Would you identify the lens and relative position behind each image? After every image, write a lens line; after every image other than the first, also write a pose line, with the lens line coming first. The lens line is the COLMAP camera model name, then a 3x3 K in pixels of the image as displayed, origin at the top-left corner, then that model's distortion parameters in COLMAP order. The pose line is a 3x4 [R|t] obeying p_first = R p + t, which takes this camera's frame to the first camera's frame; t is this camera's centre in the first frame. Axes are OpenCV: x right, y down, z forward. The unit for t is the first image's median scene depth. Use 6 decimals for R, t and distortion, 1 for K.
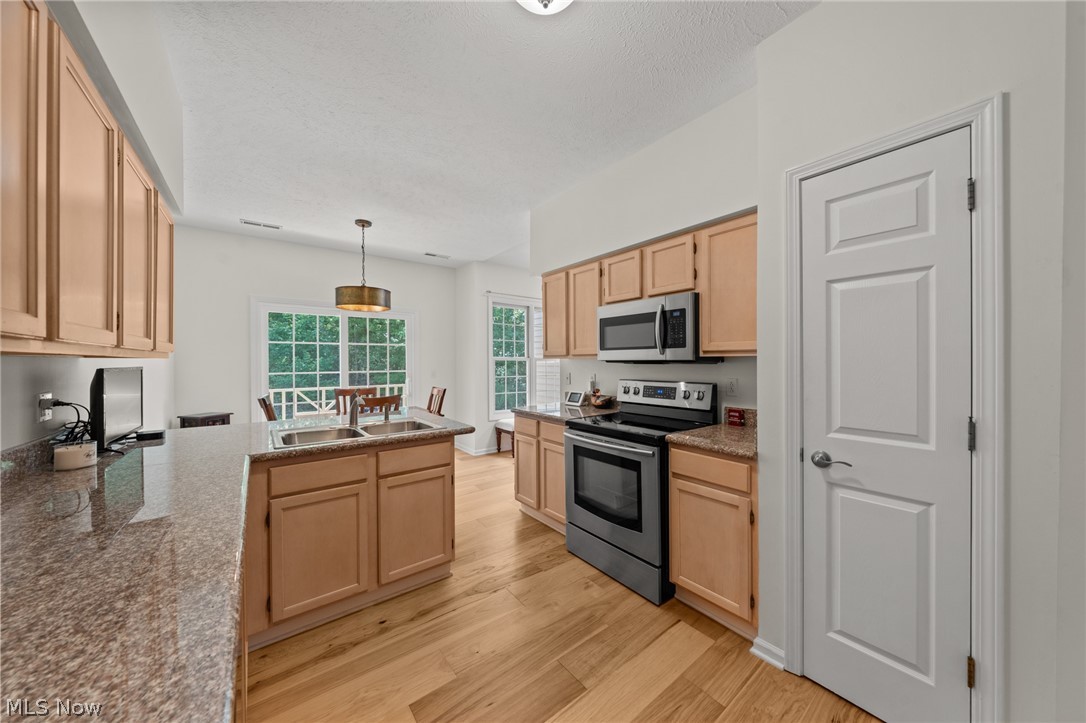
lens RADIAL K [[369.2, 0, 549.3], [0, 369.2, 358.9], [0, 0, 1]] dist [-0.002822, 0.000854]
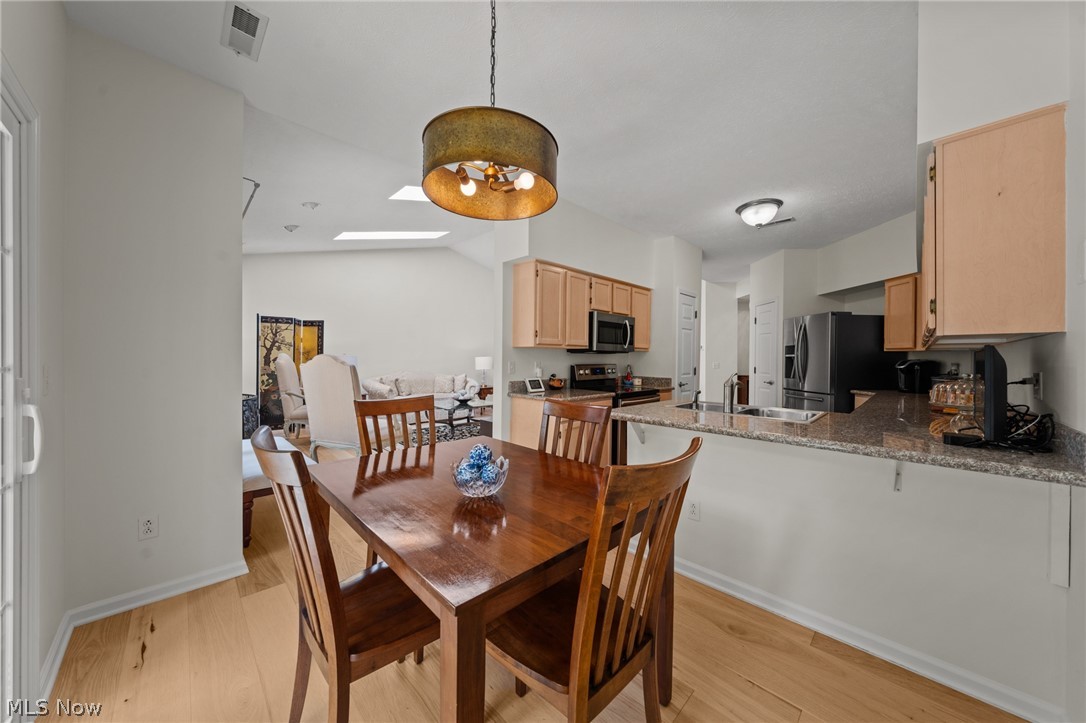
lens RADIAL K [[369.2, 0, 544.0], [0, 369.2, 357.9], [0, 0, 1]] dist [-0.002822, 0.000854]
pose [[-0.111917, 0.000198, 0.993718, -1.314711], [-0.014650, 0.999891, -0.001849, 0.040260], [-0.993610, -0.014765, -0.111902, 1.463050]]
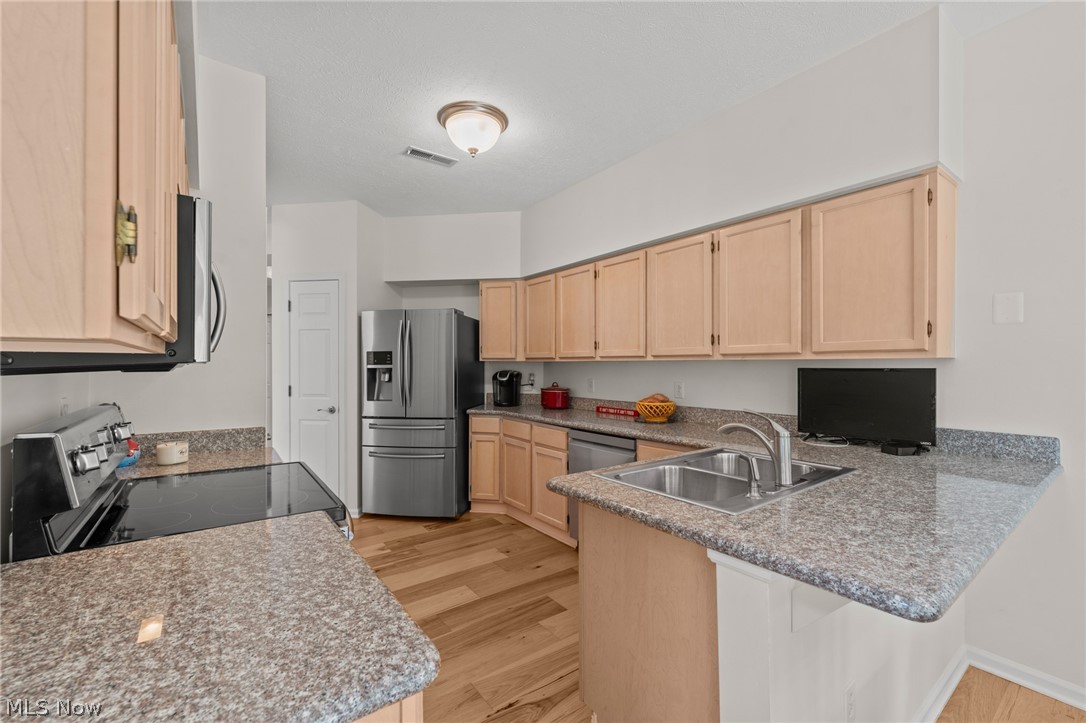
lens RADIAL K [[459.5, 0, 551.5], [0, 459.5, 366.2], [0, 0, 1]] dist [0.001417, -0.000170]
pose [[-0.999755, 0.001423, 0.022080, -0.200999], [0.001388, 0.999998, -0.001585, 0.009361], [-0.022082, -0.001554, -0.999755, 1.537018]]
